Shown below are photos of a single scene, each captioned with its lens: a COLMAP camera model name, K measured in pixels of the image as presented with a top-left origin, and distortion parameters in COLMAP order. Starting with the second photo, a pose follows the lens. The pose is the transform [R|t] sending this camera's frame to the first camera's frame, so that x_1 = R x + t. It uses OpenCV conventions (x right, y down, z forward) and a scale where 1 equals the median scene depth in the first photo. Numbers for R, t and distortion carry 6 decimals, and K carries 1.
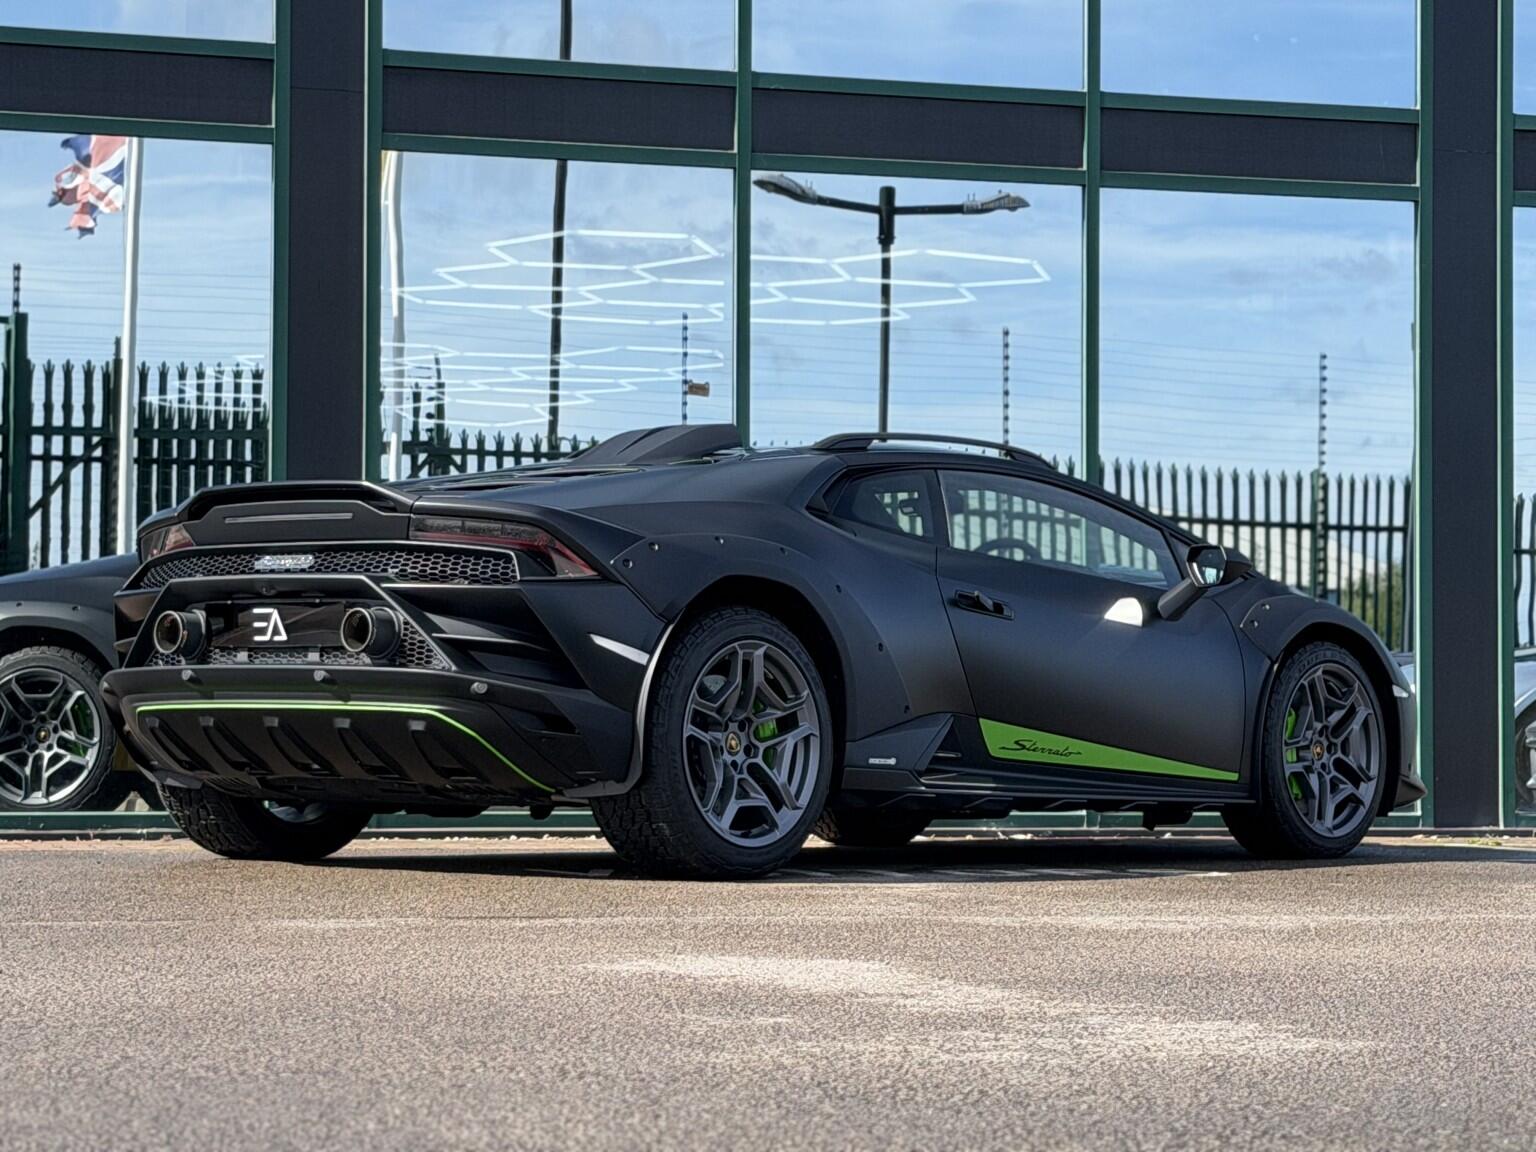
lens RADIAL K [[4099.4, 0, 753.4], [0, 4099.4, 528.1], [0, 0, 1]] dist [0.178684, 0.000000]
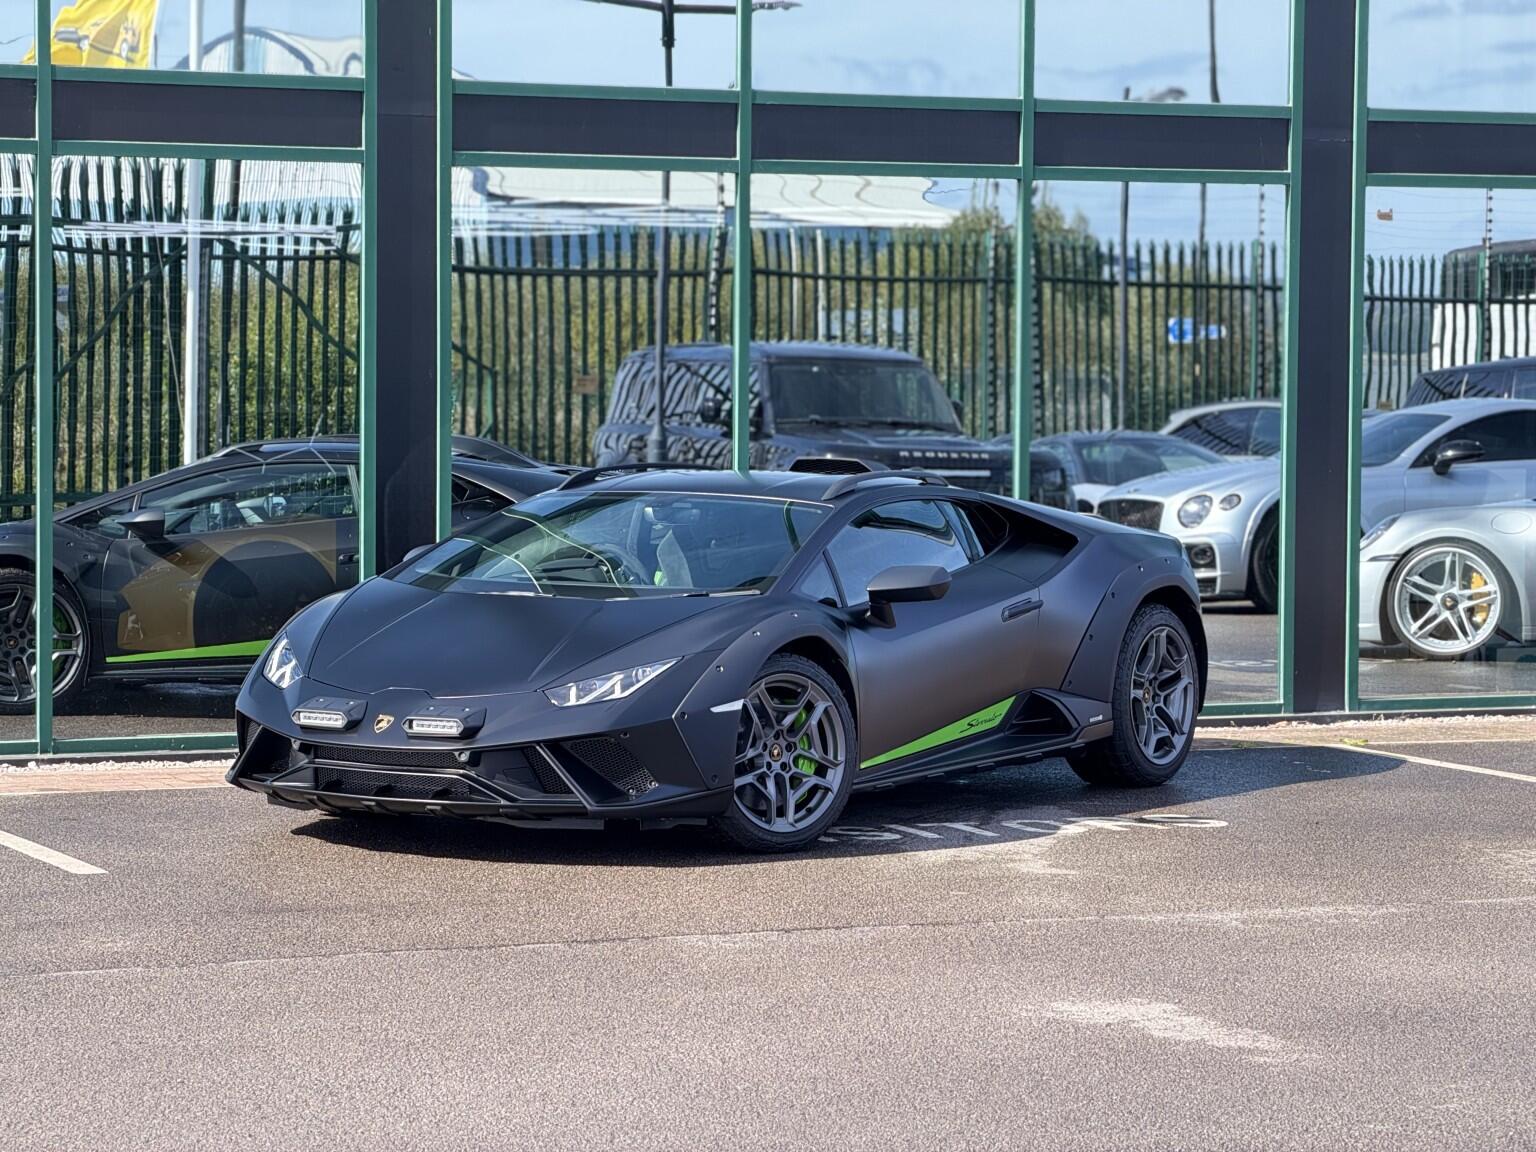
lens RADIAL K [[4648.8, 0, 735.4], [0, 4648.8, 567.1], [0, 0, 1]] dist [0.257038, 0.000000]
pose [[0.992505, -0.004209, 0.122135, -0.211828], [-0.008699, 0.994439, 0.104959, -0.145392], [-0.121897, -0.105235, 0.986948, -0.412743]]
